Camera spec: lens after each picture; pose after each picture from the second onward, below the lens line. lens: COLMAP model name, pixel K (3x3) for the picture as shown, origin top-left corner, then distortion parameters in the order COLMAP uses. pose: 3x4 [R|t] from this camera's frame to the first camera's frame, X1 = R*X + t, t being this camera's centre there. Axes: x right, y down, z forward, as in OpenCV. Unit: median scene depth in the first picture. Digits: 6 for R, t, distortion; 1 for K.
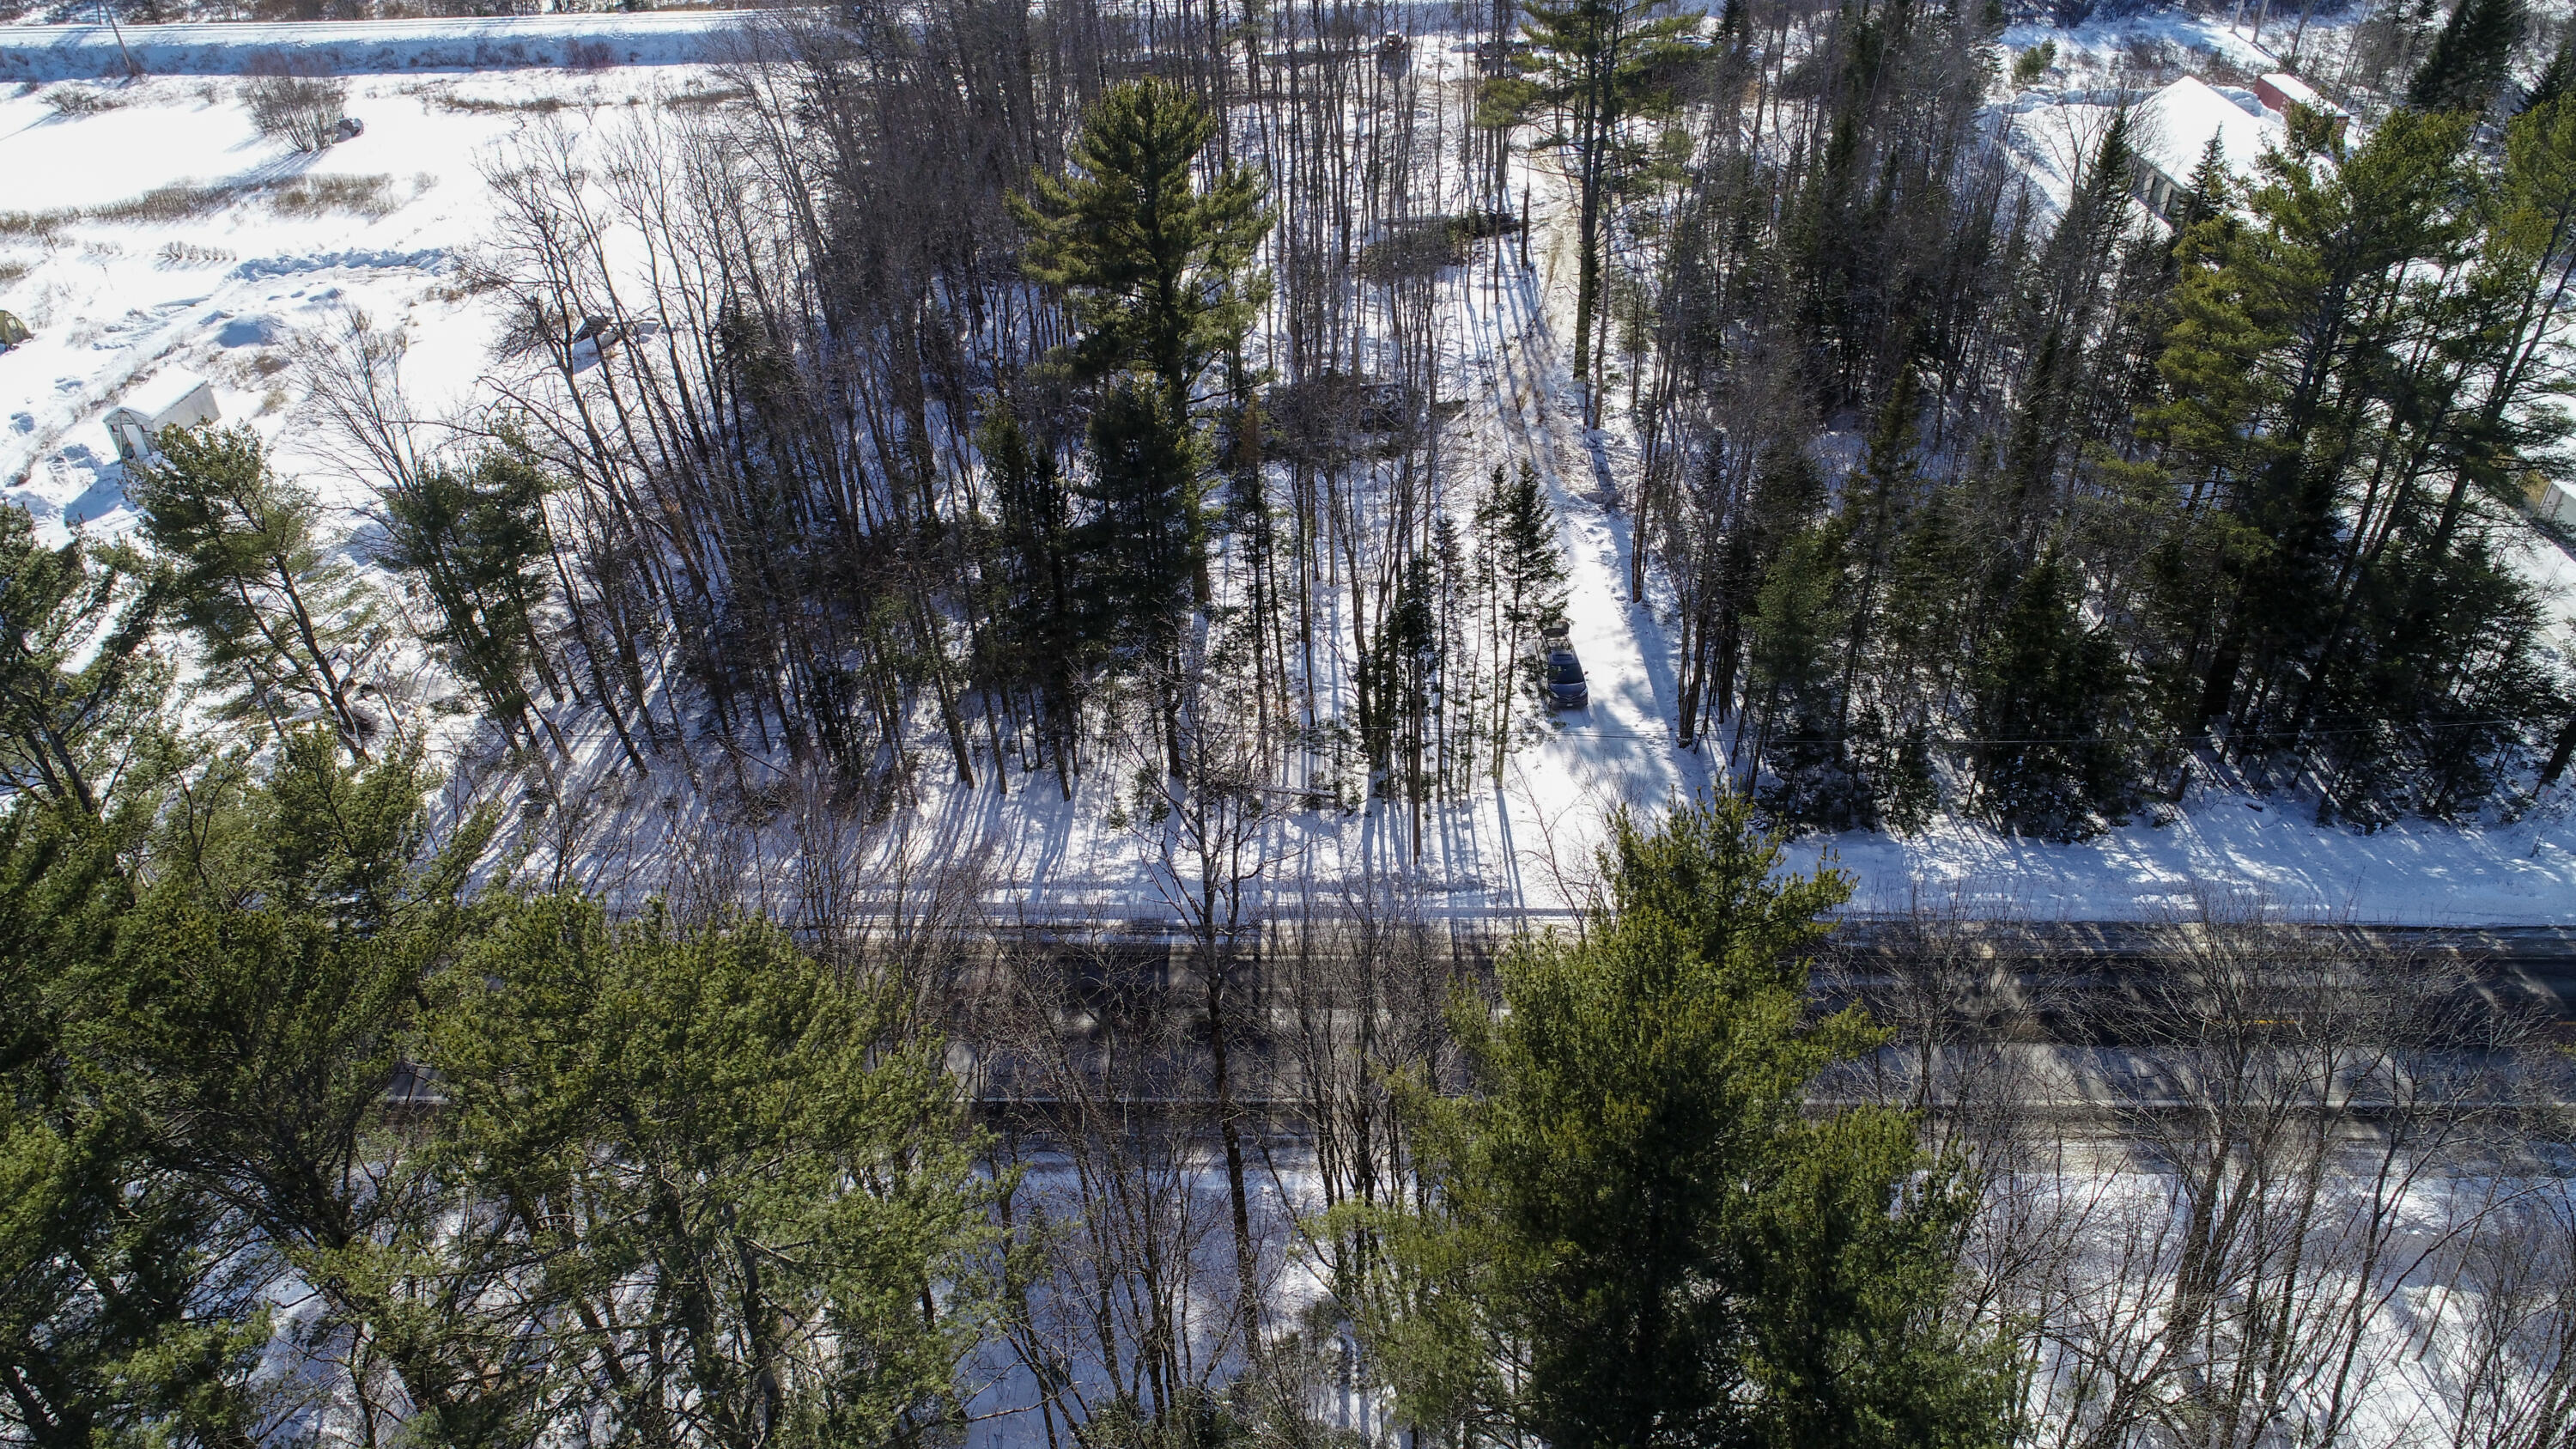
lens RADIAL K [[1719.7, 0, 1283.7], [0, 1719.7, 732.1], [0, 0, 1]] dist [-0.000831, -0.002606]
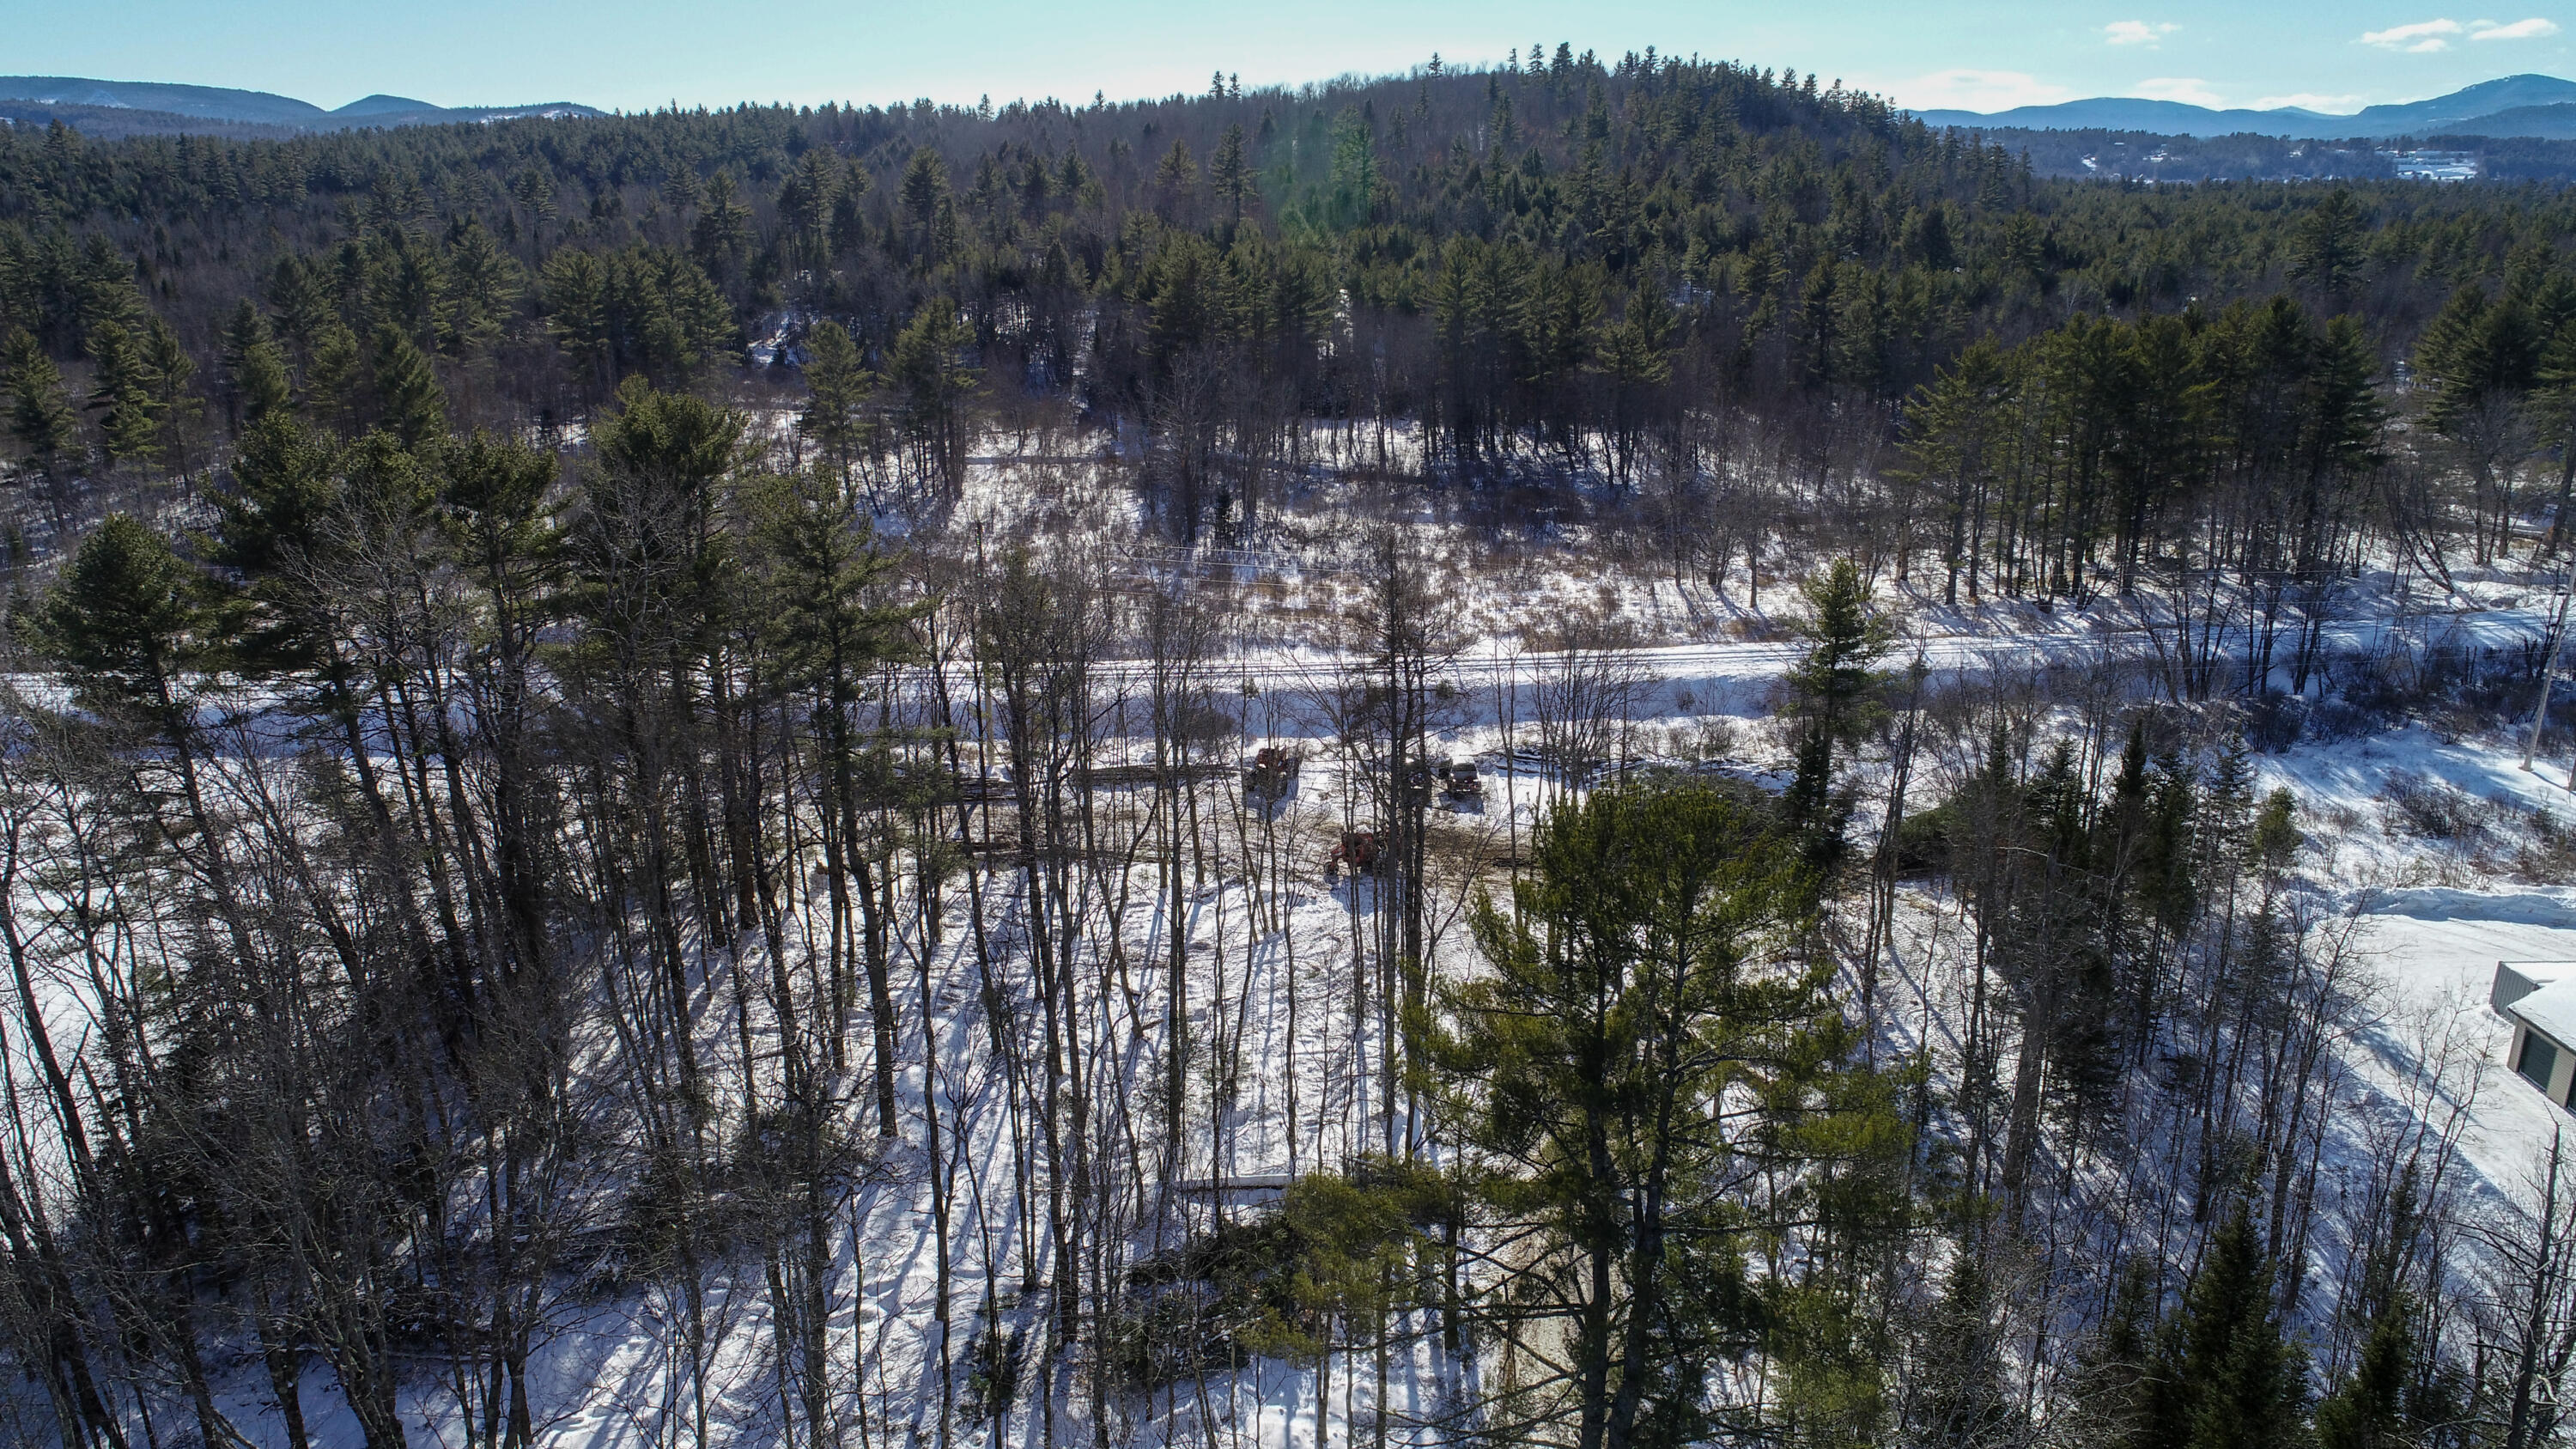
lens RADIAL K [[1738.4, 0, 1293.4], [0, 1738.4, 735.7], [0, 0, 1]] dist [-0.000073, -0.003442]
pose [[0.999654, 0.021917, 0.014558, 0.096953], [-0.016514, 0.953373, -0.301342, -0.322759], [-0.020484, 0.300997, 0.953405, 0.561076]]
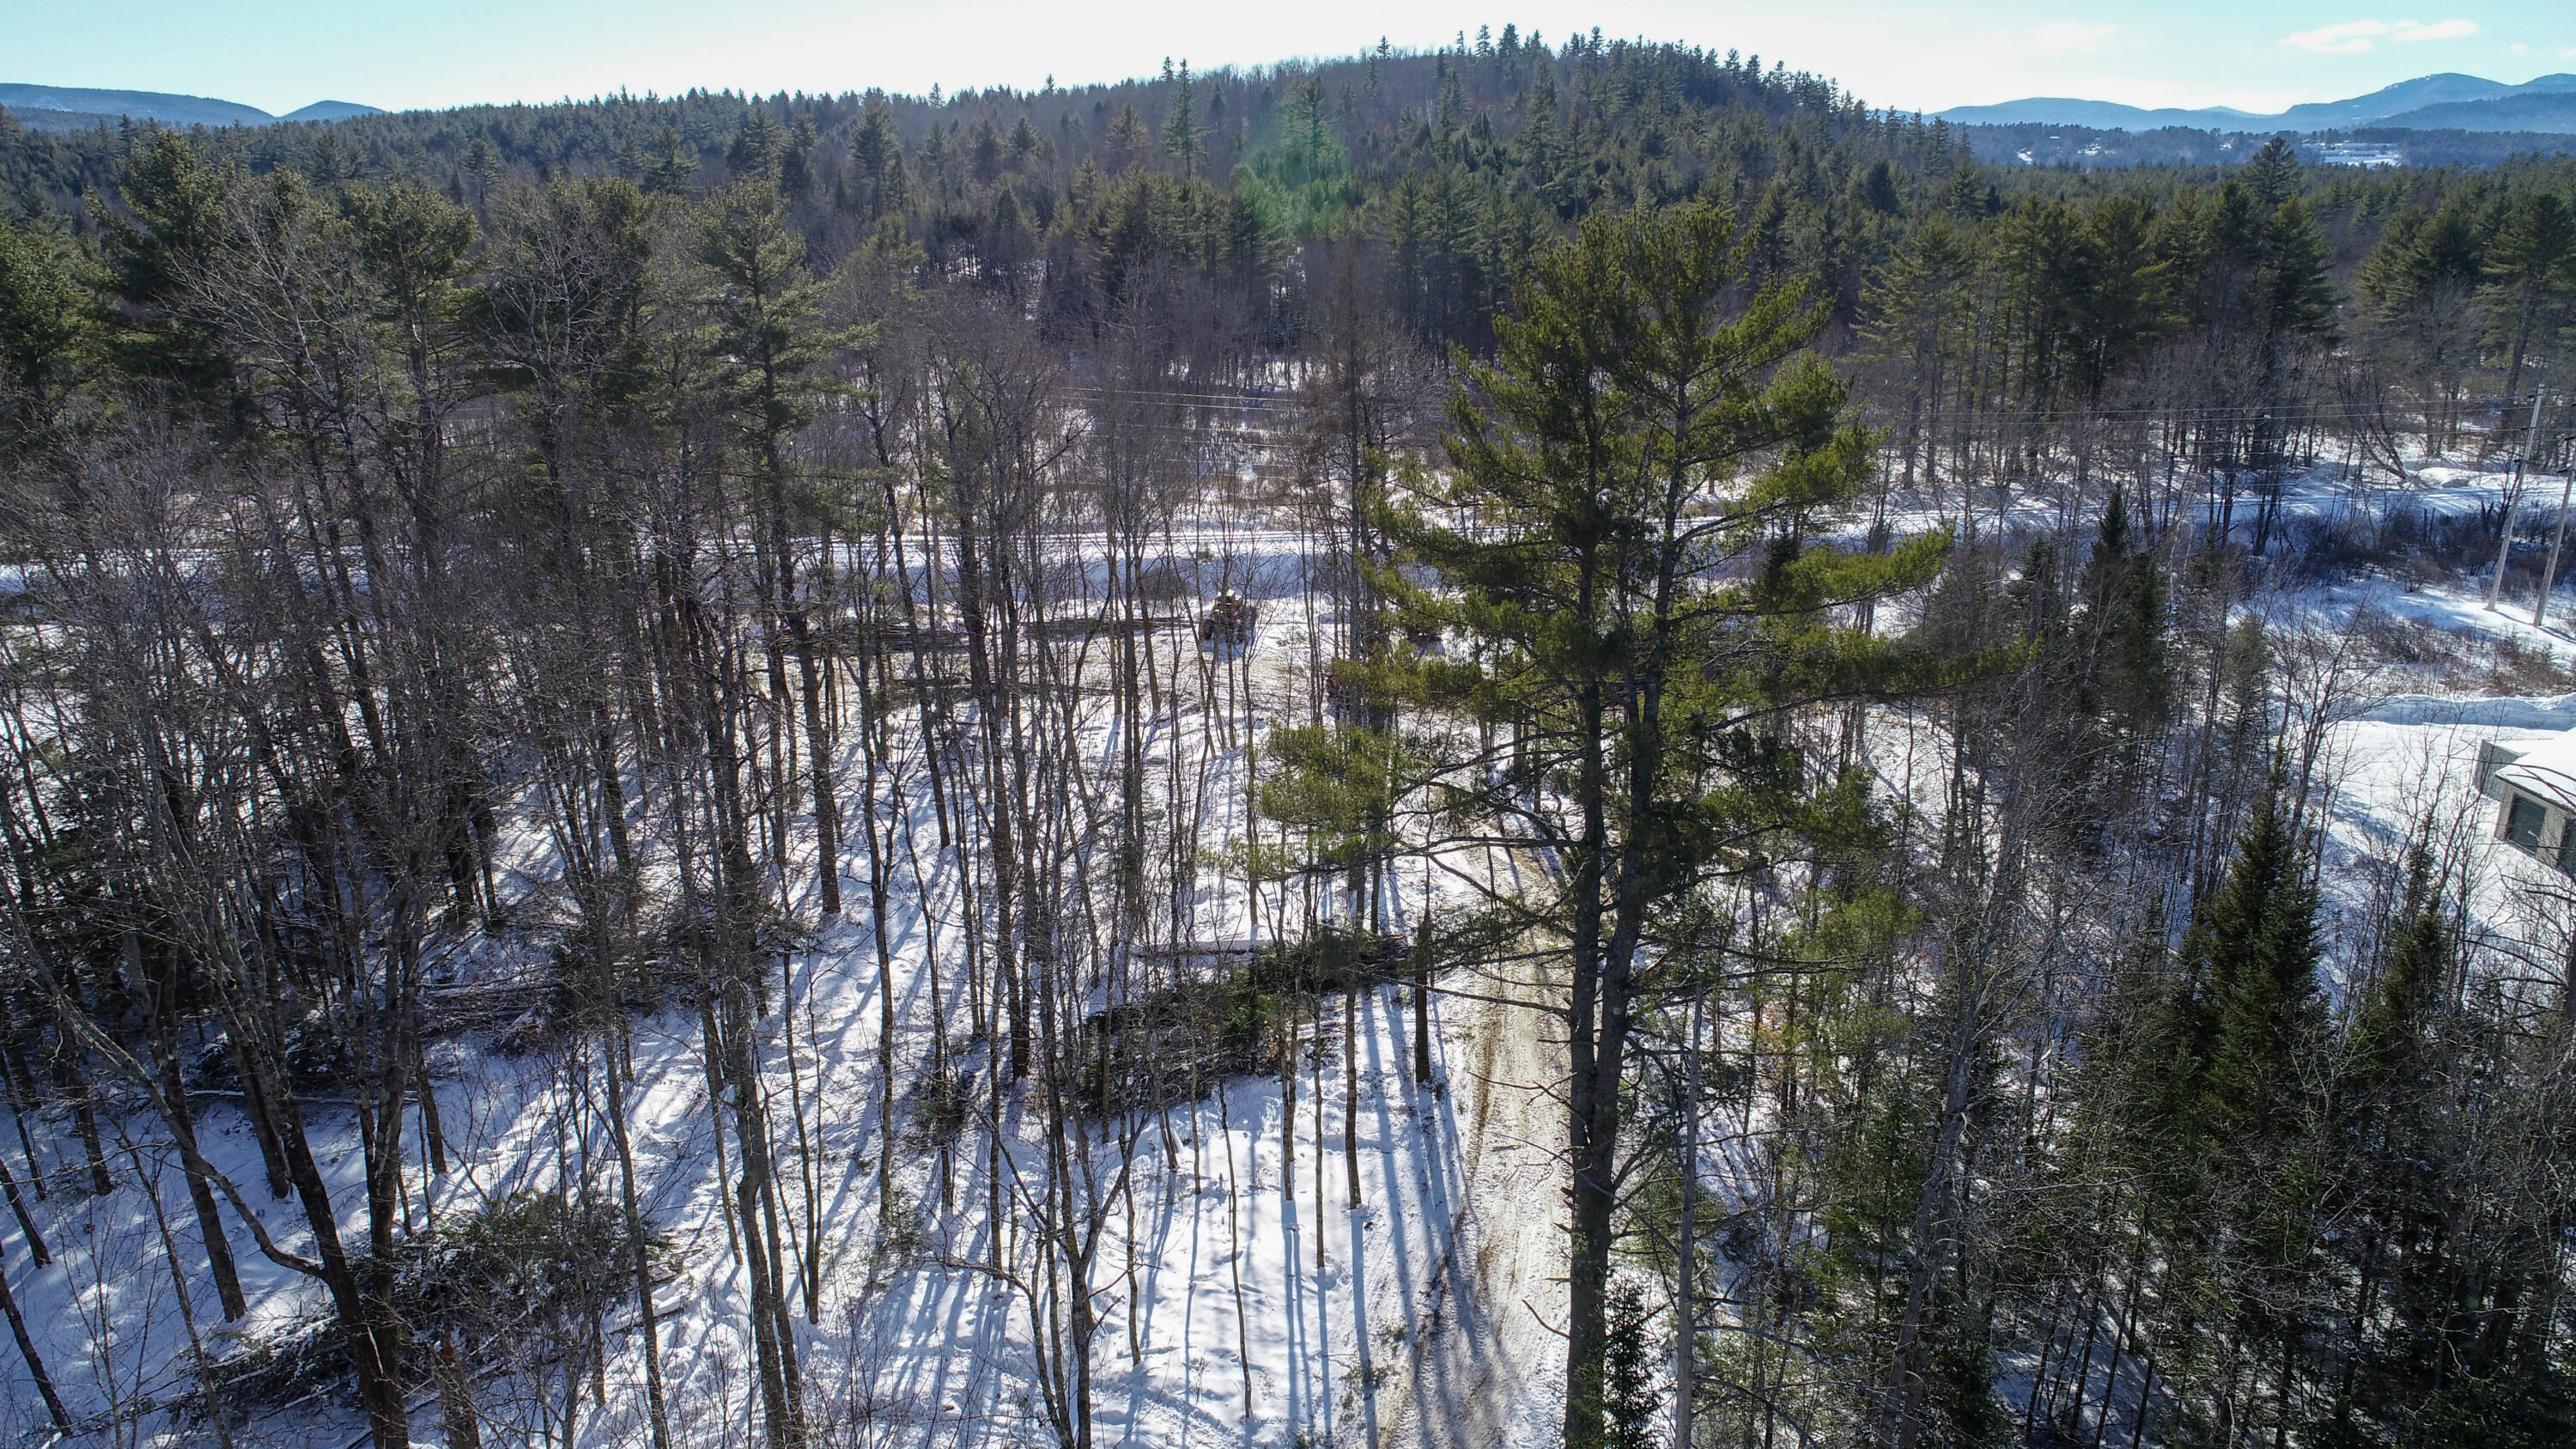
lens RADIAL K [[1719.7, 0, 1283.7], [0, 1719.7, 732.1], [0, 0, 1]] dist [-0.000831, -0.002606]
pose [[0.999356, 0.011096, 0.034138, 0.098267], [-0.000288, 0.953471, -0.301485, -0.250444], [-0.035895, 0.301281, 0.952859, 0.616912]]
